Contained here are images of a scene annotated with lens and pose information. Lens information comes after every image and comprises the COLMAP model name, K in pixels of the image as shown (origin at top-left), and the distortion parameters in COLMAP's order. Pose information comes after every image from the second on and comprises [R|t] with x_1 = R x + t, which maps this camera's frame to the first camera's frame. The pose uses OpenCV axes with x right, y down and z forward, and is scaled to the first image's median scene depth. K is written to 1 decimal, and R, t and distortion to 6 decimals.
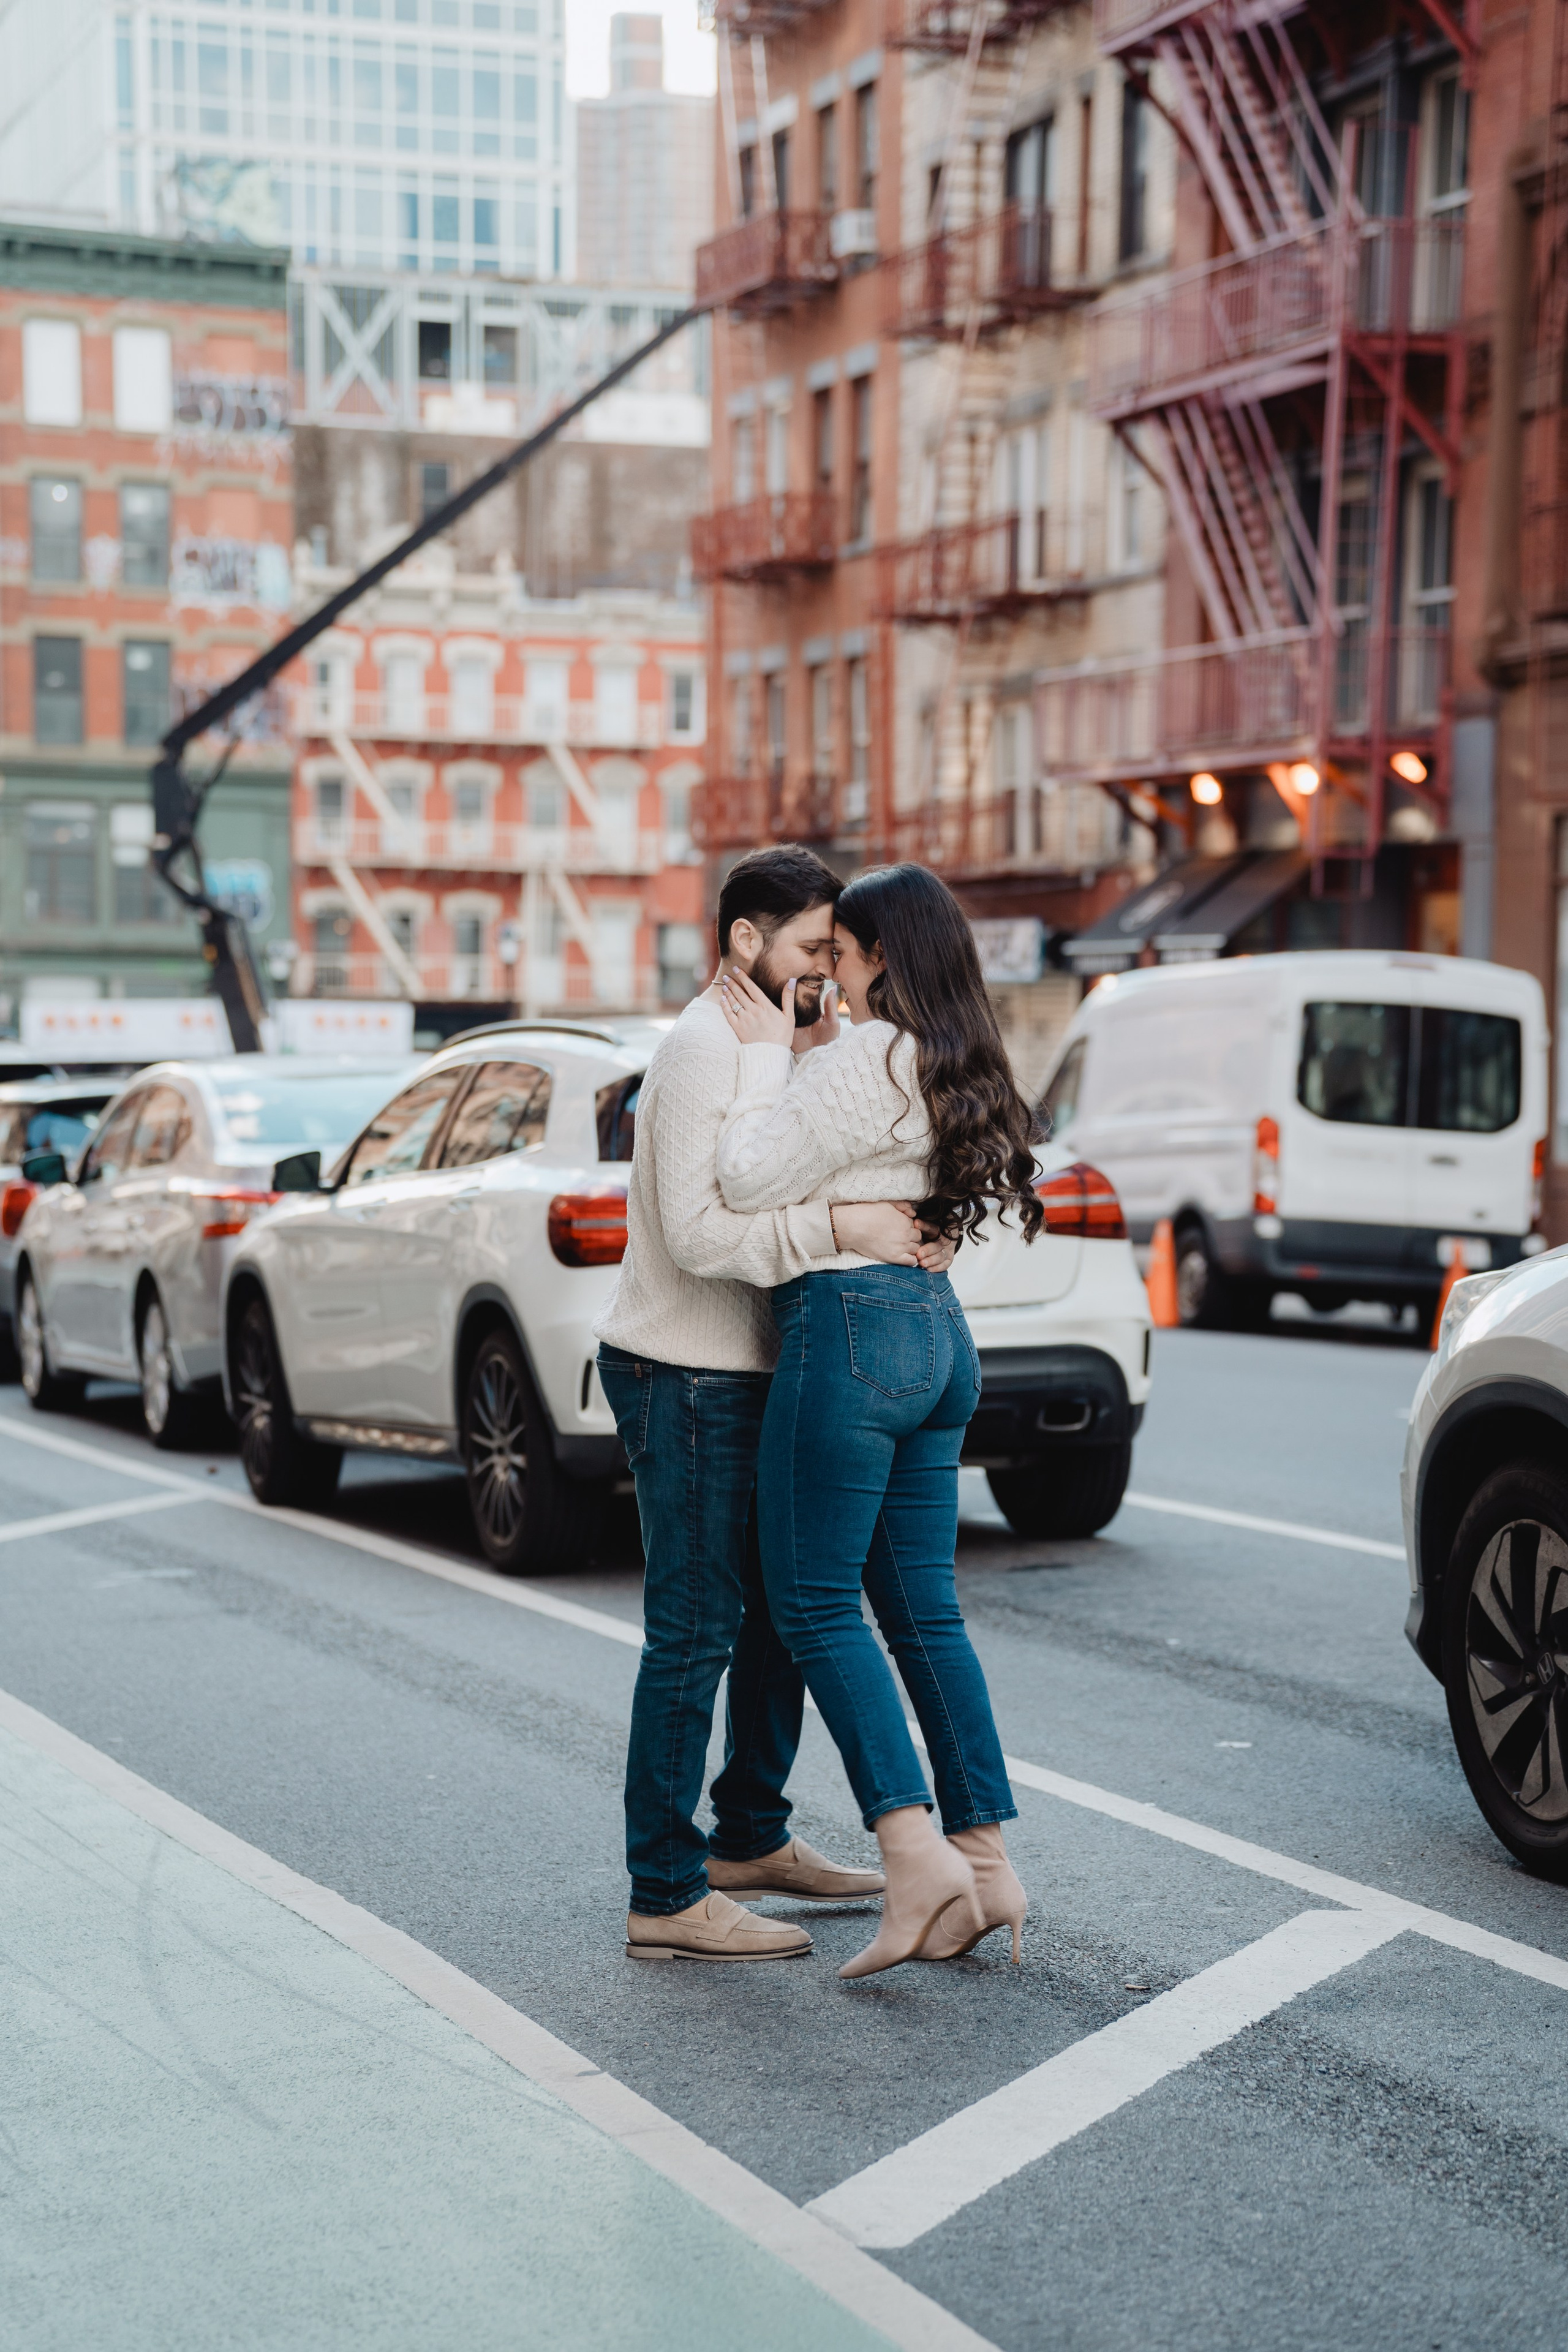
lens RADIAL K [[5179.2, 0, 739.7], [0, 5179.2, 1176.9], [0, 0, 1]] dist [0.658383, 0.829333]
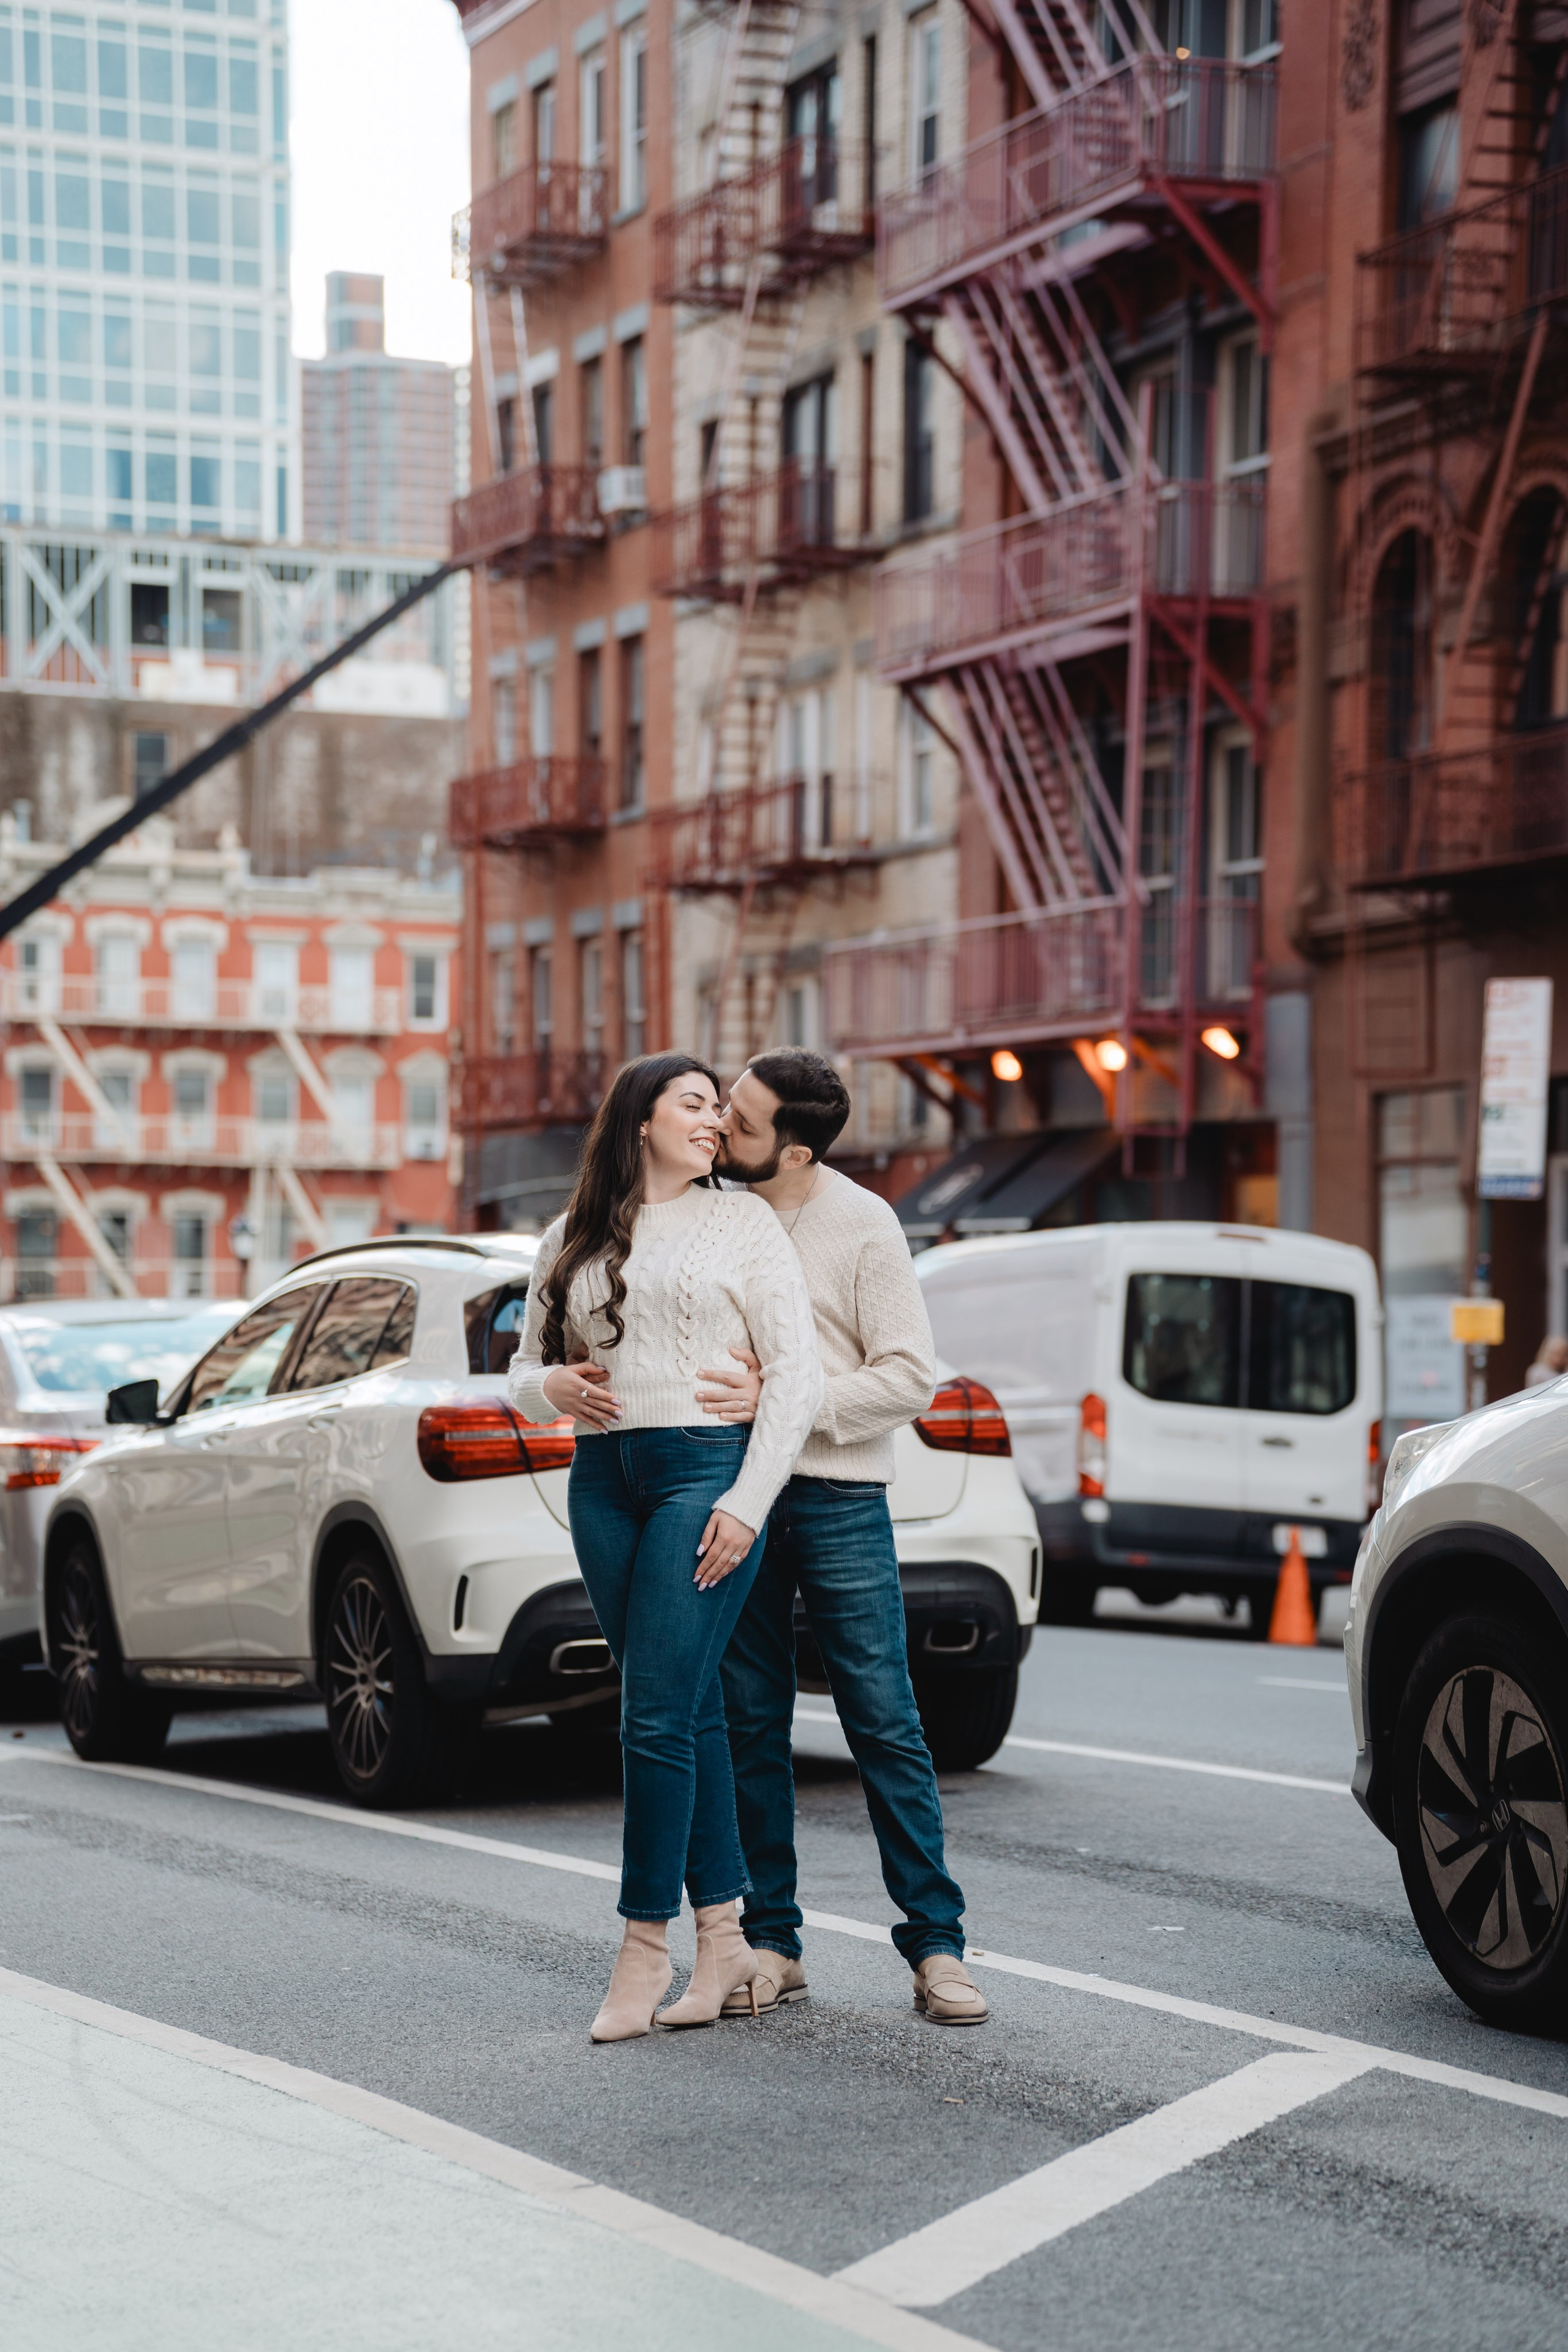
lens RADIAL K [[5648.1, 0, 725.2], [0, 5648.1, 1179.8], [0, 0, 1]] dist [0.820327, 1.303070]
pose [[0.998915, 0.002568, 0.046508, -0.008396], [0.000204, 0.998229, -0.059493, 0.006900], [-0.046578, 0.059438, 0.997145, -0.017528]]
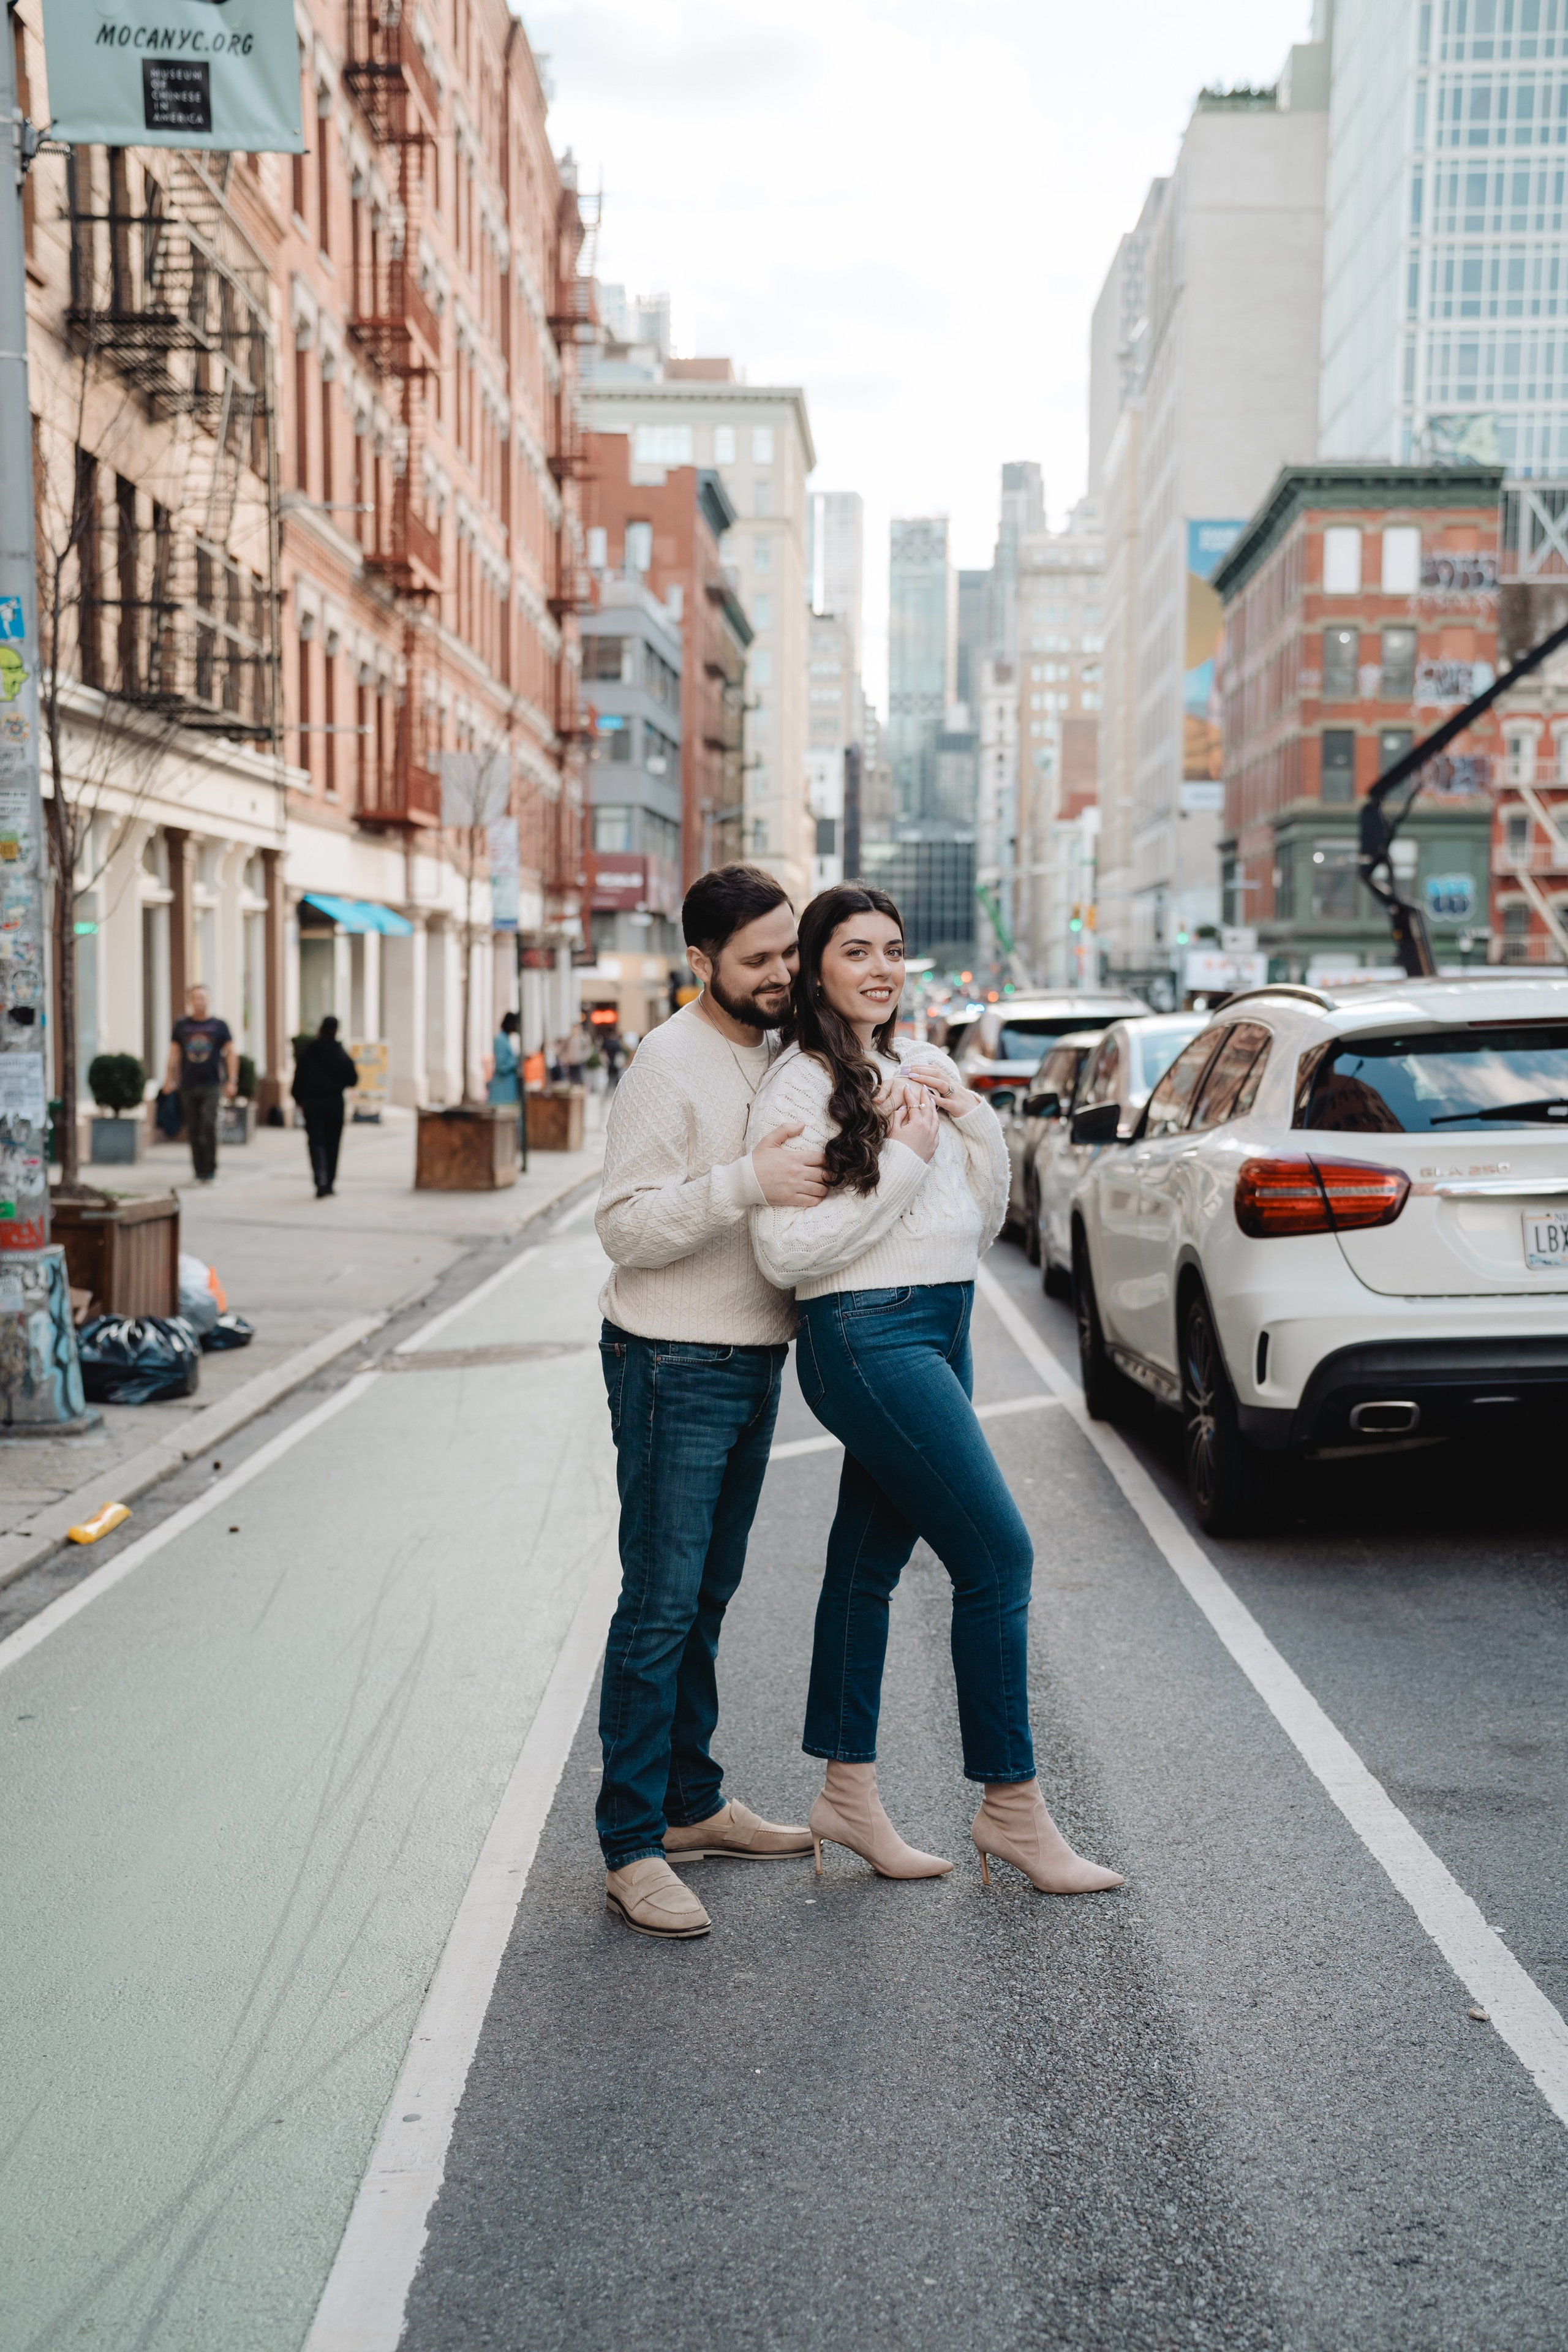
lens RADIAL K [[3204.4, 0, 732.3], [0, 3204.4, 1189.9], [0, 0, 1]] dist [0.118194, 0.261363]
pose [[0.946219, 0.018544, -0.322994, 0.020062], [-0.007346, 0.999330, 0.035853, -0.003531], [0.323442, -0.031552, 0.945722, 0.111845]]
